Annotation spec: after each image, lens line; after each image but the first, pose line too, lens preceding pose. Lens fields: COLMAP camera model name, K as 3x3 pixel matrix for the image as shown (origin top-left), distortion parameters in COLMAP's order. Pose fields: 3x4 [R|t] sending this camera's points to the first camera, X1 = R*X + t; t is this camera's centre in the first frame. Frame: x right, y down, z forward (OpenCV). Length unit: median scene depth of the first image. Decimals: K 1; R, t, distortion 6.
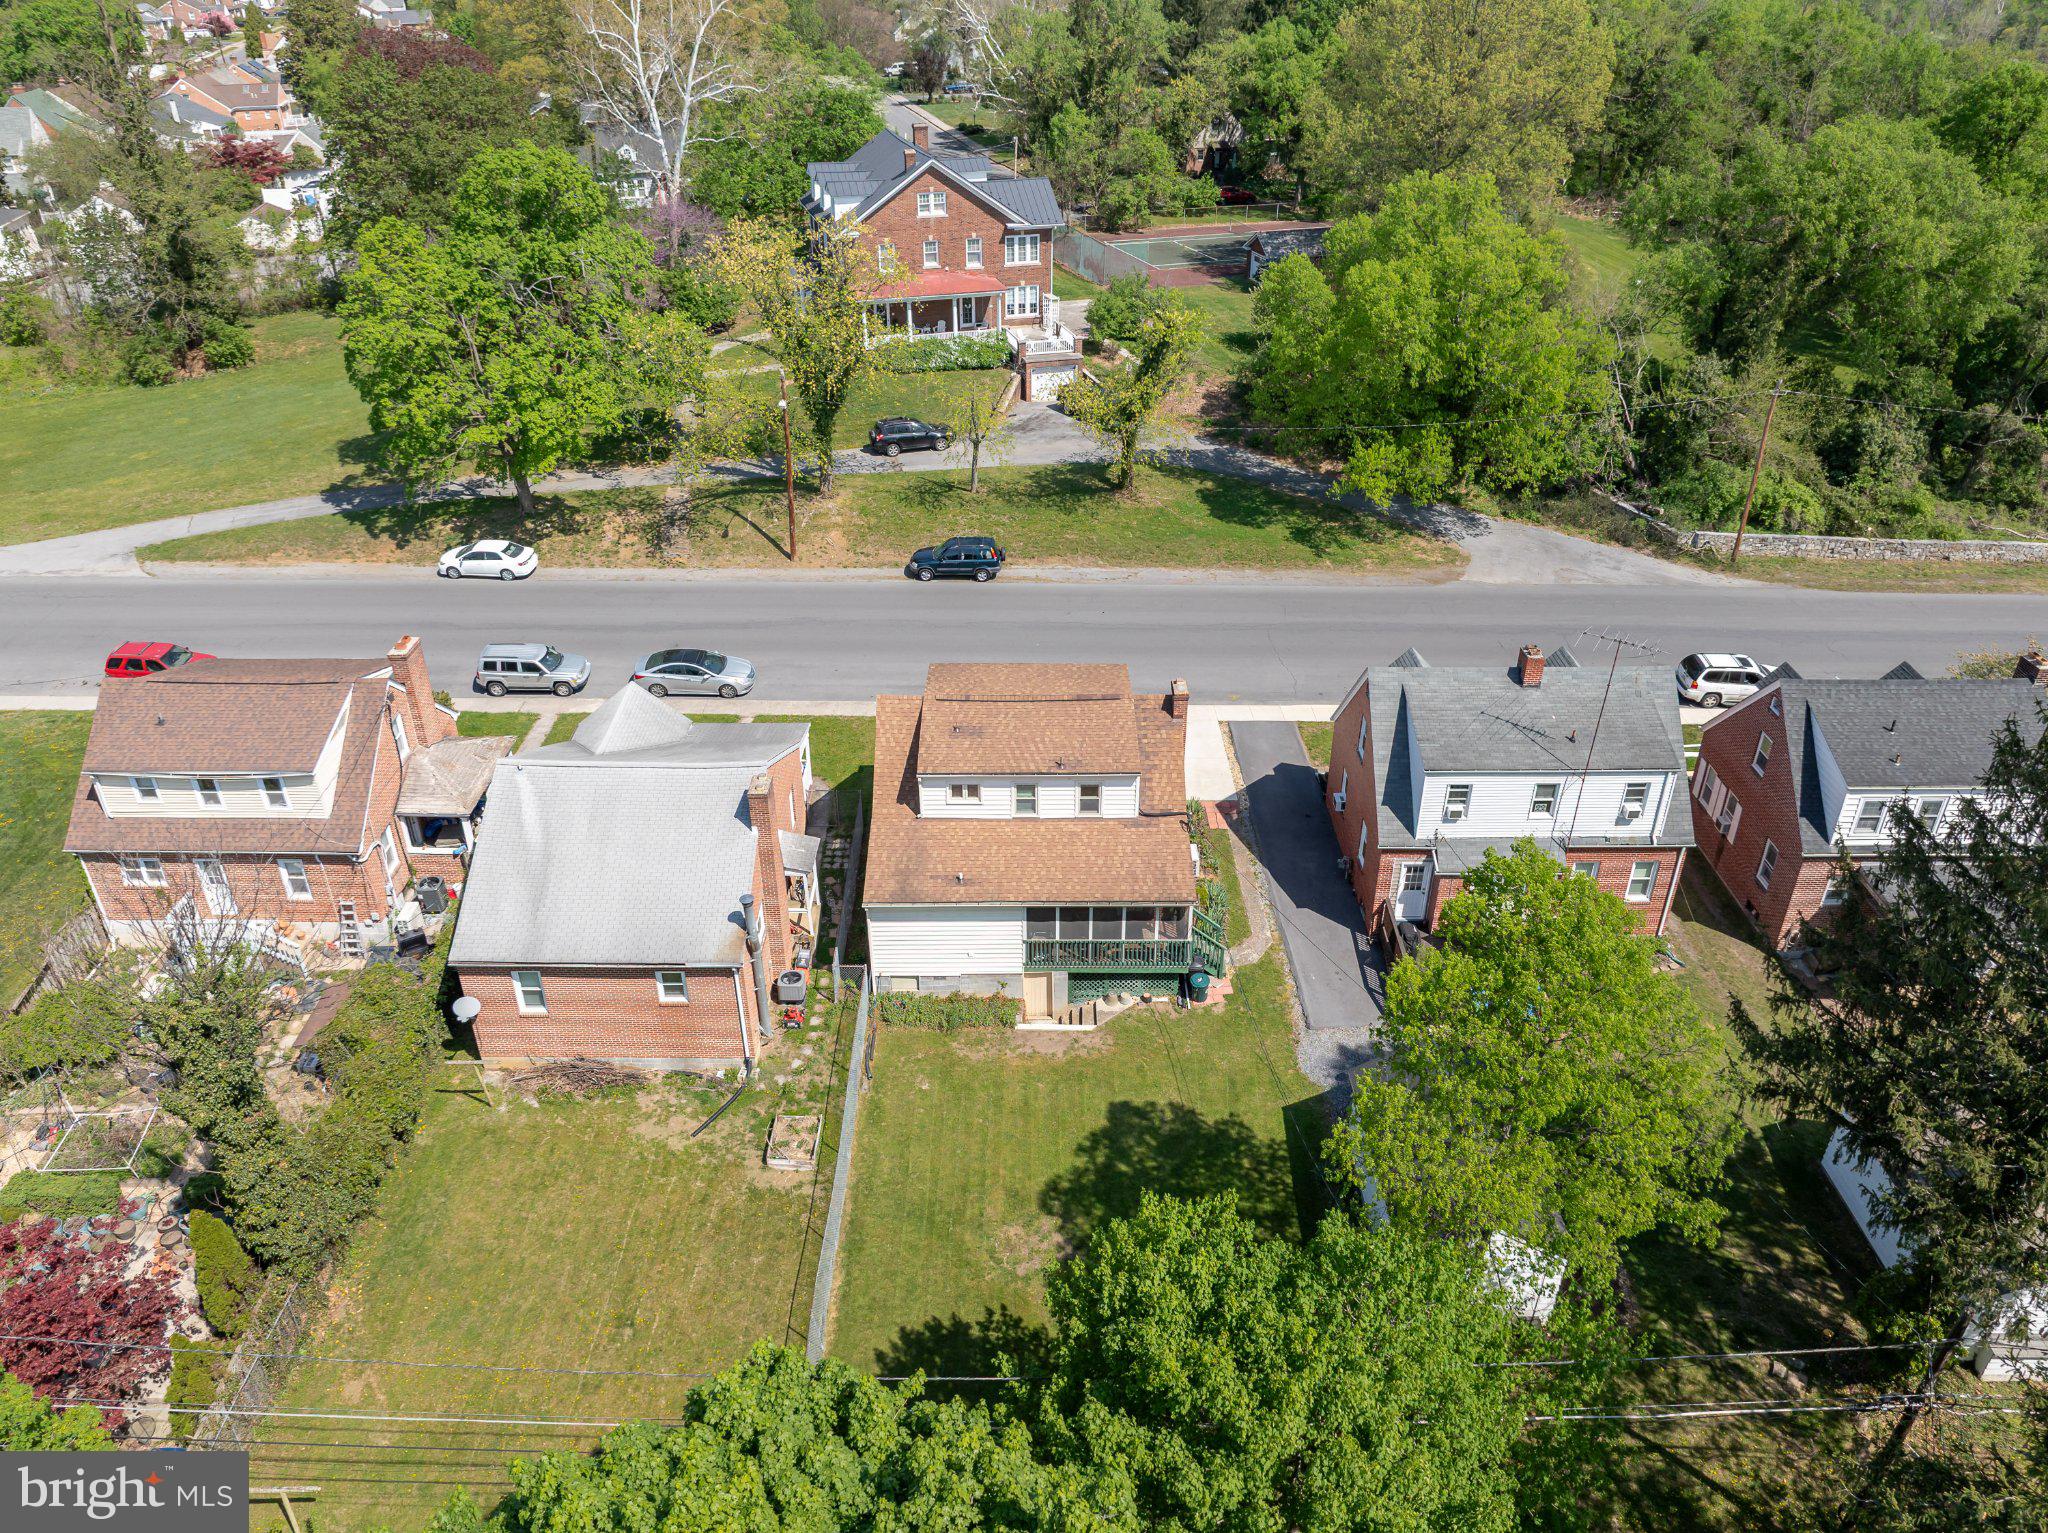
lens RADIAL K [[1442.0, 0, 1024.0], [0, 1442.0, 766.5], [0, 0, 1]] dist [-0.035495, 0.006180]
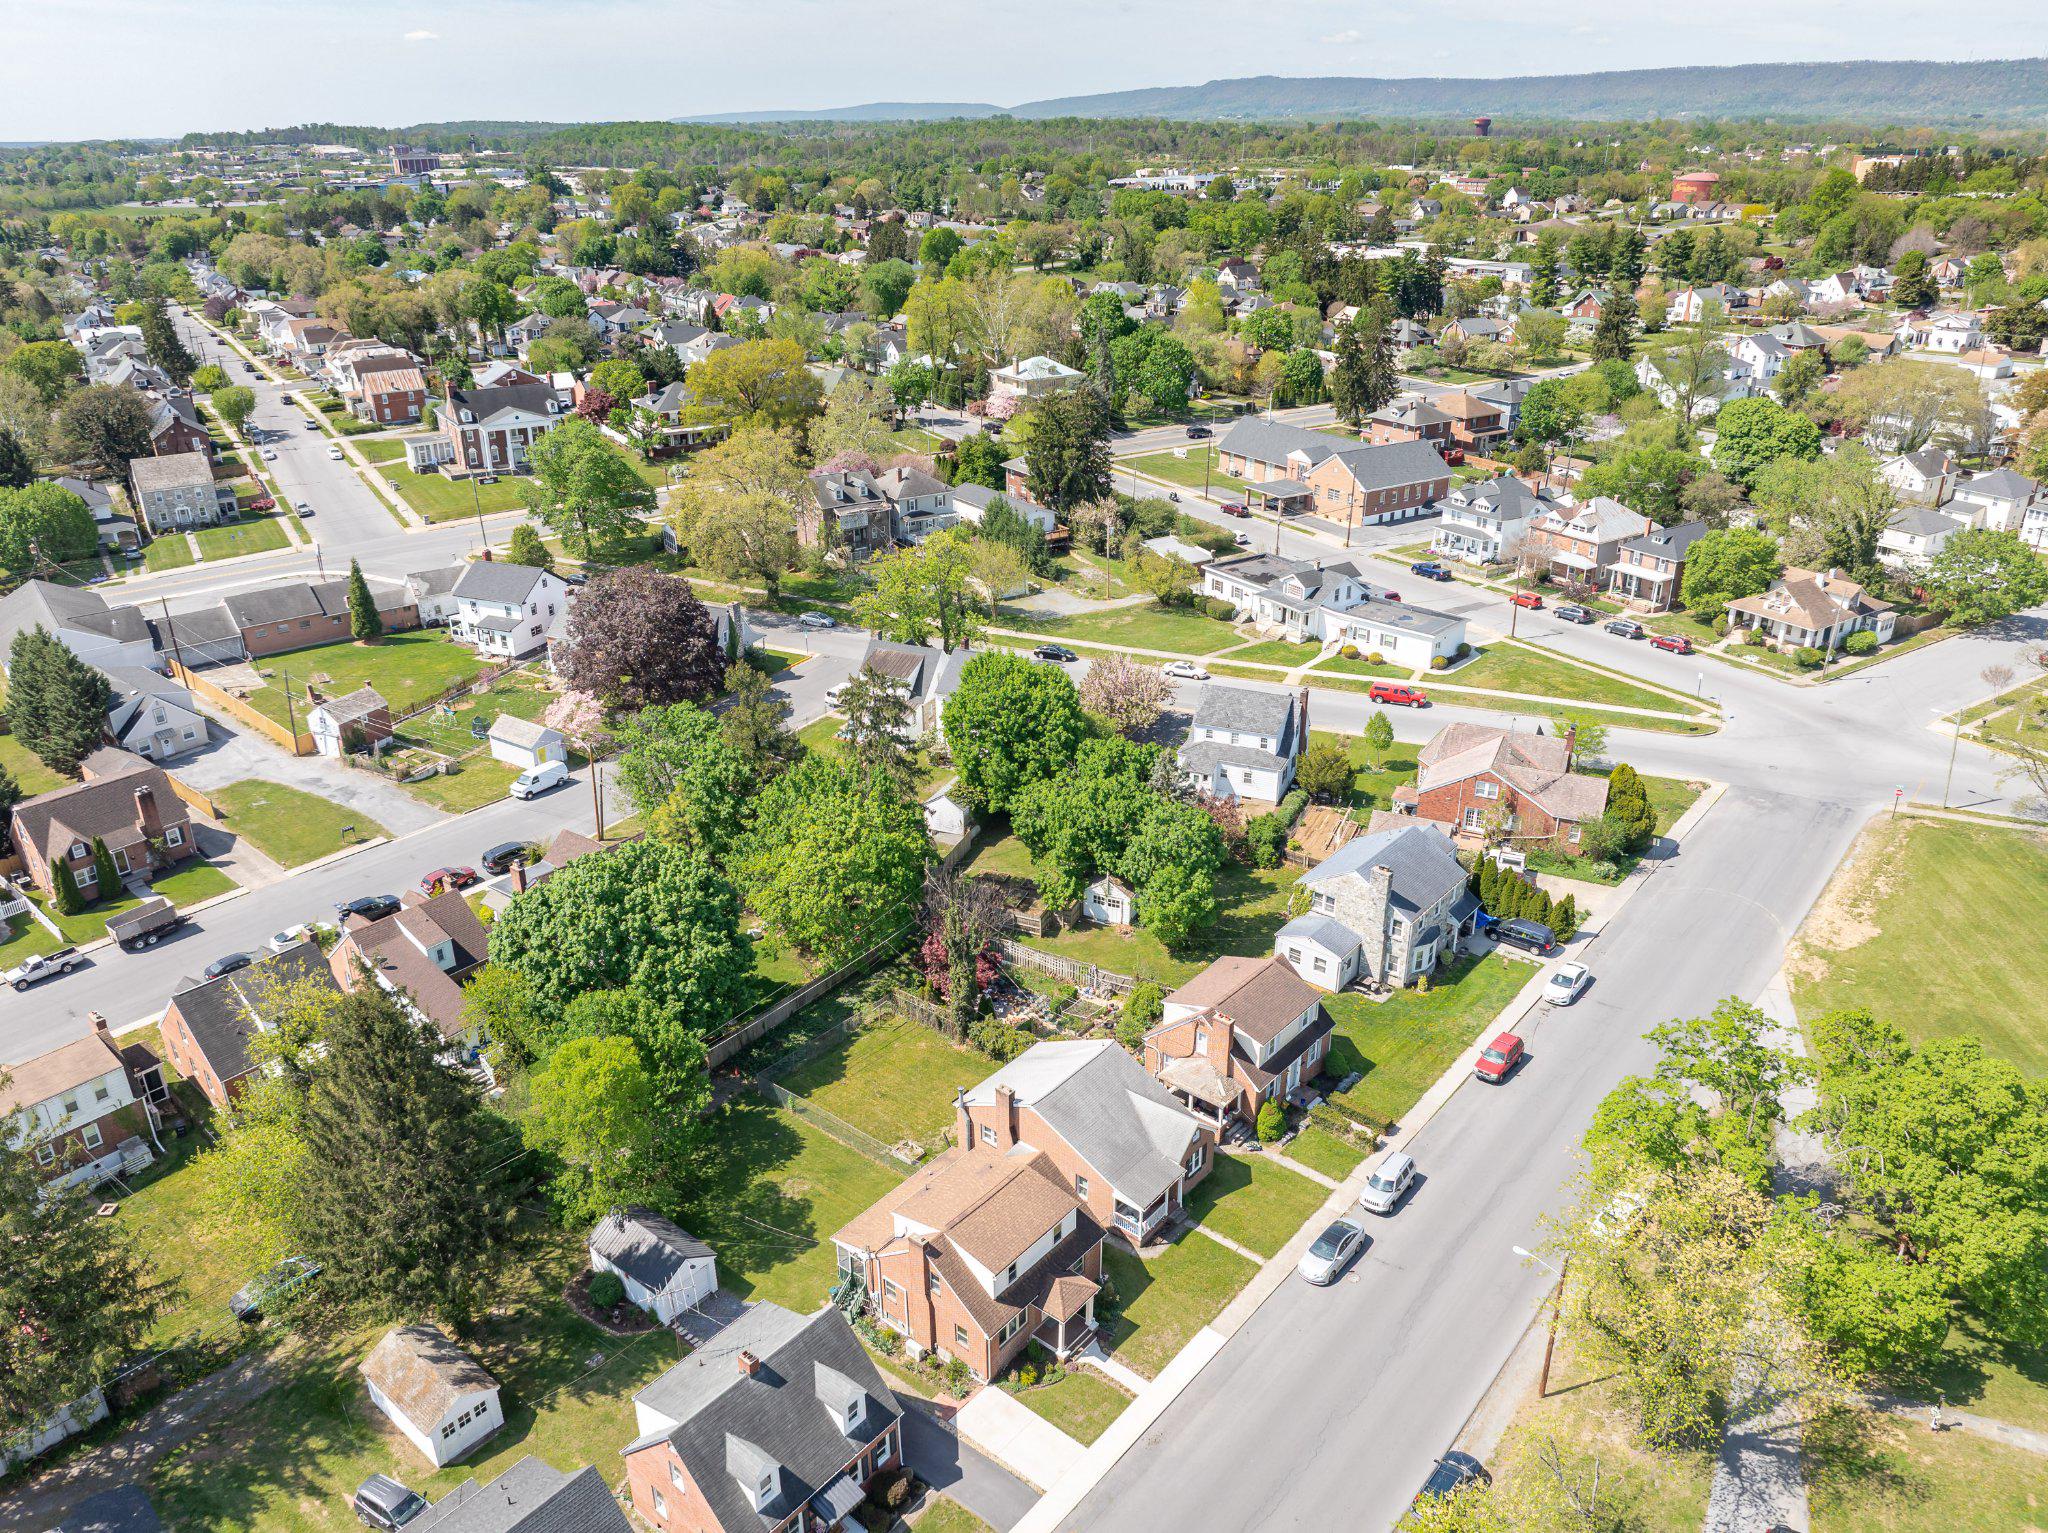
lens RADIAL K [[1442.0, 0, 1024.0], [0, 1442.0, 766.5], [0, 0, 1]] dist [-0.035495, 0.006180]
pose [[-0.641084, 0.312174, -0.701112, 0.751528], [-0.387899, 0.656465, 0.646983, -1.120519], [0.662227, 0.686732, -0.299758, 0.921316]]
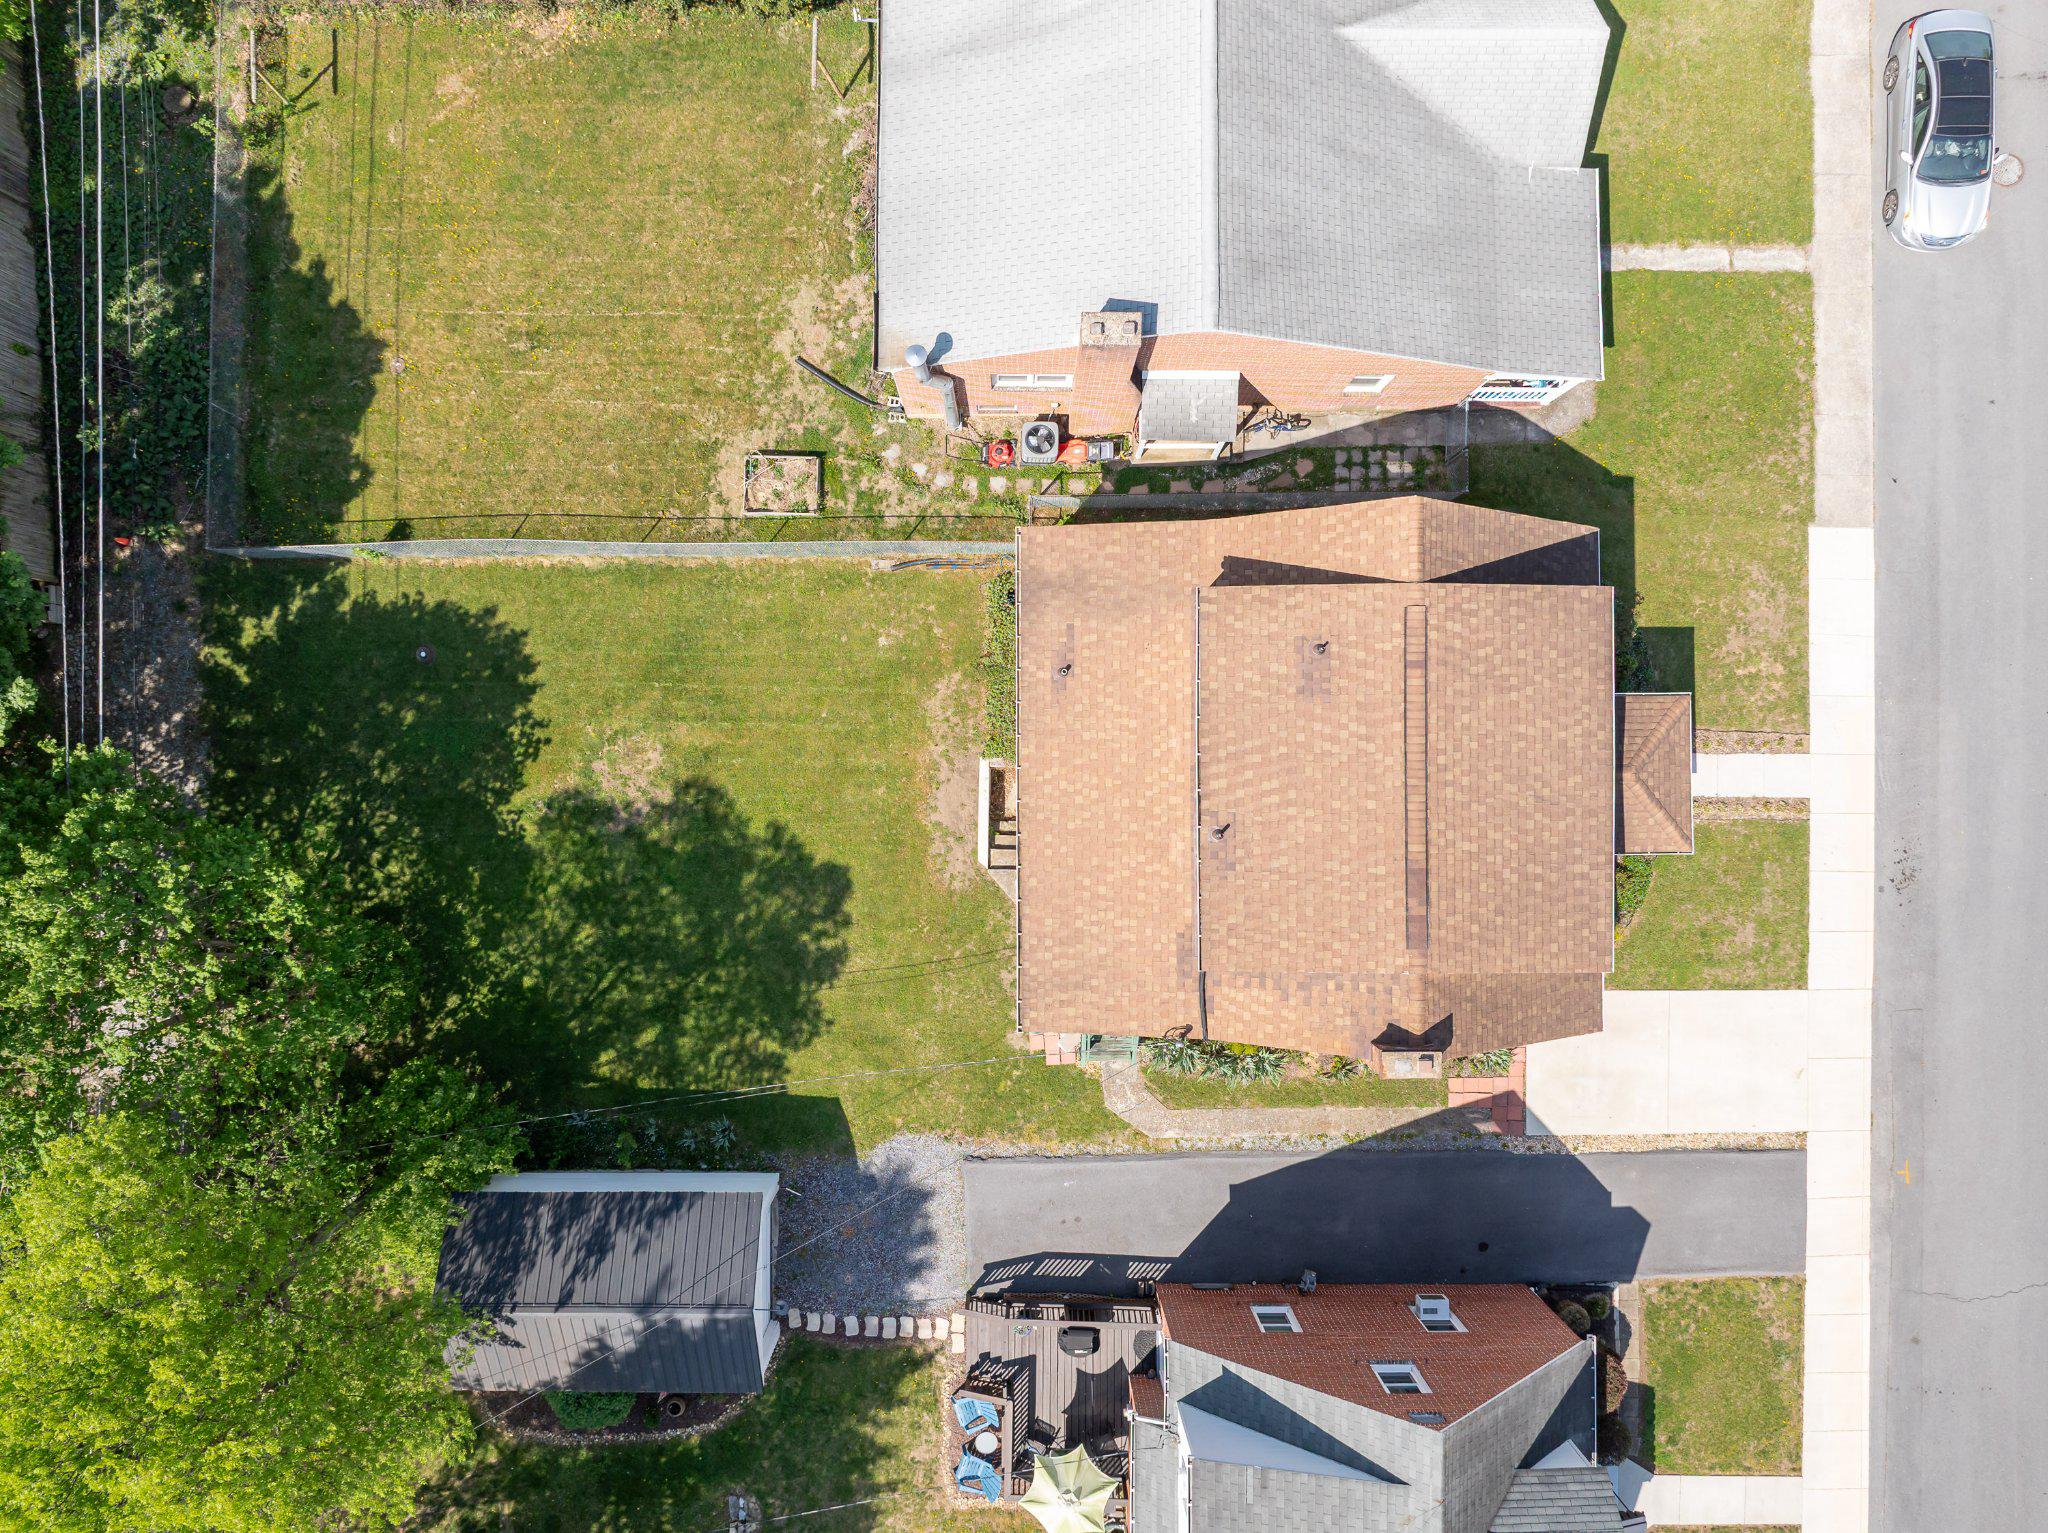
lens RADIAL K [[1442.0, 0, 1024.0], [0, 1442.0, 766.5], [0, 0, 1]] dist [-0.035495, 0.006180]
pose [[-0.002714, 0.999953, -0.009313, 0.003689], [-0.508073, 0.006643, 0.861288, -0.336712], [0.861310, 0.007070, 0.508031, 0.471948]]
